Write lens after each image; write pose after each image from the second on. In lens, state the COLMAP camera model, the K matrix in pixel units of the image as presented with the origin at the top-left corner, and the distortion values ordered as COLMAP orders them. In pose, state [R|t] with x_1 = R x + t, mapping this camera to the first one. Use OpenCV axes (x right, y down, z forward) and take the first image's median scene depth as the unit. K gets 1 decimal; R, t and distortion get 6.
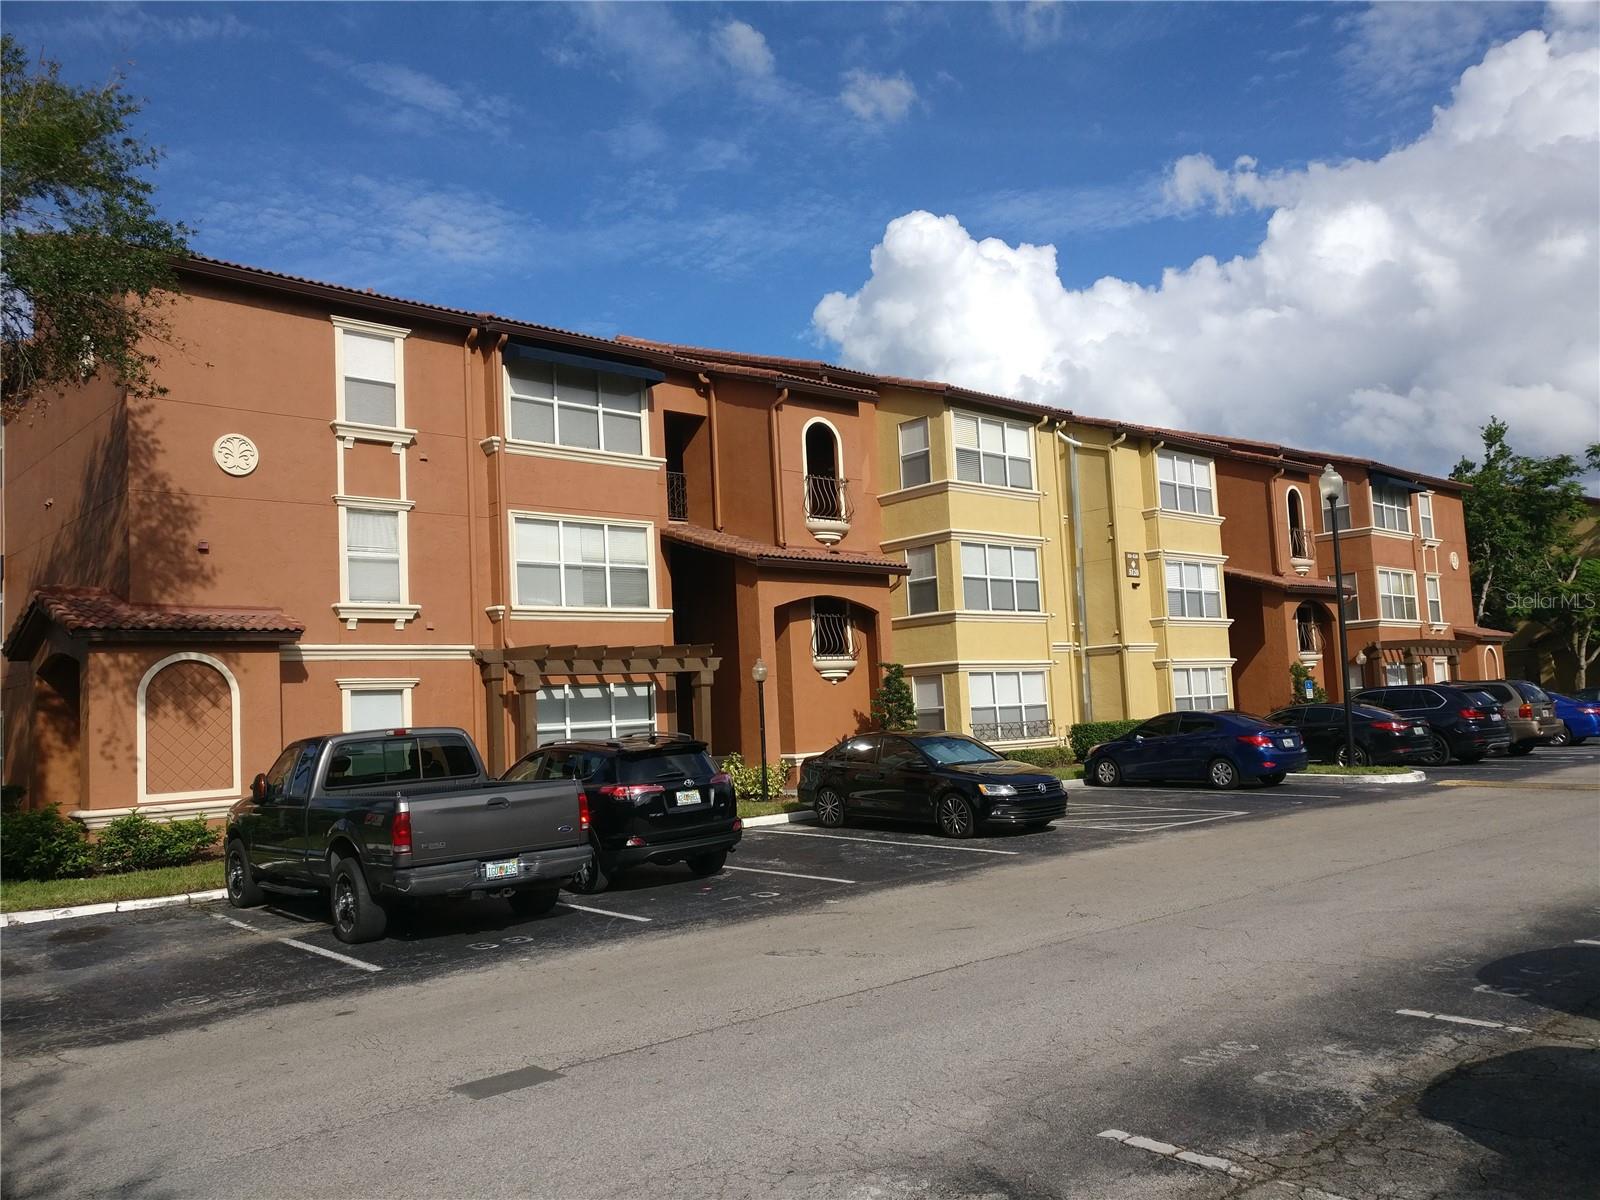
lens RADIAL K [[1276.4, 0, 800.0], [0, 1276.4, 600.0], [0, 0, 1]] dist [0.039765, -0.003942]
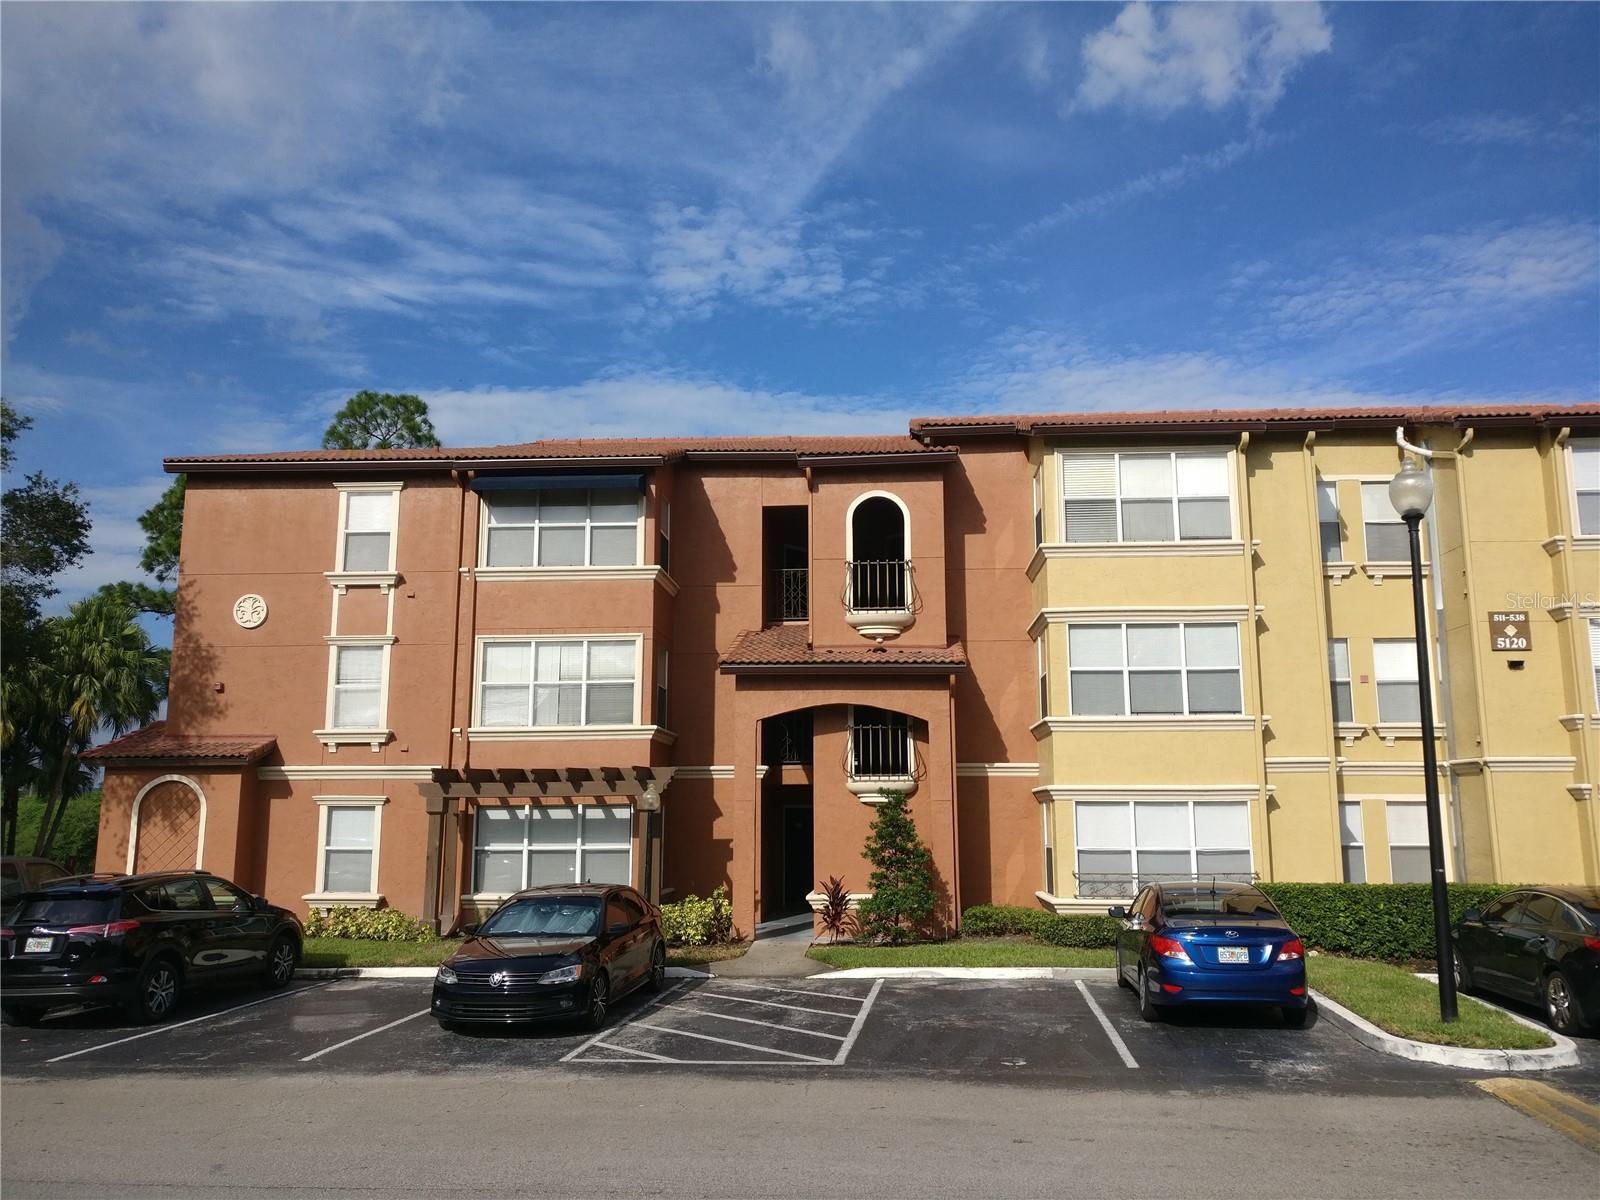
lens RADIAL K [[1247.8, 0, 800.0], [0, 1247.8, 600.0], [0, 0, 1]] dist [0.012262, 0.002059]
pose [[0.689589, -0.075992, -0.720203, 0.716701], [0.035460, 0.996830, -0.071228, -0.017485], [0.723332, 0.023580, 0.690097, 0.501288]]
